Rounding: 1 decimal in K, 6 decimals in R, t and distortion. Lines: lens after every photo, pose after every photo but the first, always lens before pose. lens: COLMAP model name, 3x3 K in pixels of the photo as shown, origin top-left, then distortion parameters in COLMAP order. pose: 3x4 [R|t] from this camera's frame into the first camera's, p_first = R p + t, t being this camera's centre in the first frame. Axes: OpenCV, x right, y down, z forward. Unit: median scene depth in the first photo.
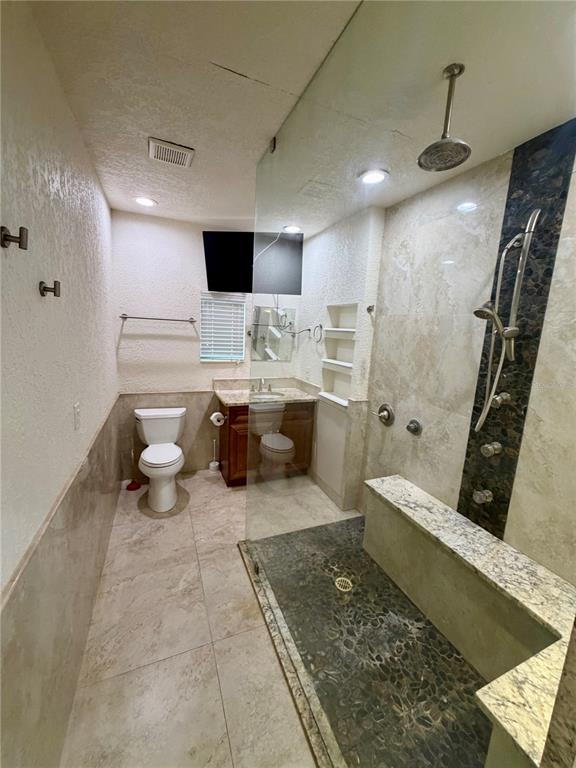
lens RADIAL K [[307.5, 0, 288.8], [0, 307.5, 381.4], [0, 0, 1]] dist [-0.000522, -0.000061]
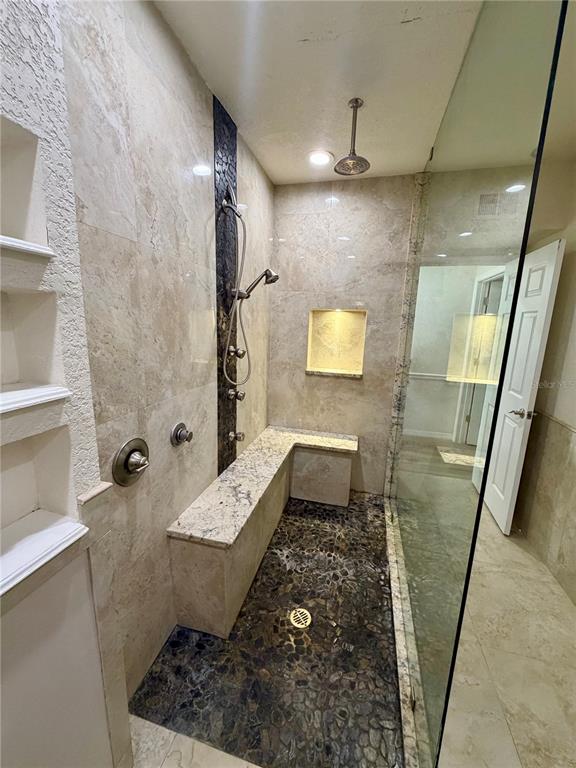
lens RADIAL K [[307.5, 0, 288.8], [0, 307.5, 381.4], [0, 0, 1]] dist [-0.000522, -0.000061]
pose [[-0.792296, -0.193403, 0.578673, -0.104172], [0.028501, 0.935664, 0.351739, -0.145164], [-0.609471, 0.295174, -0.735811, 1.057598]]
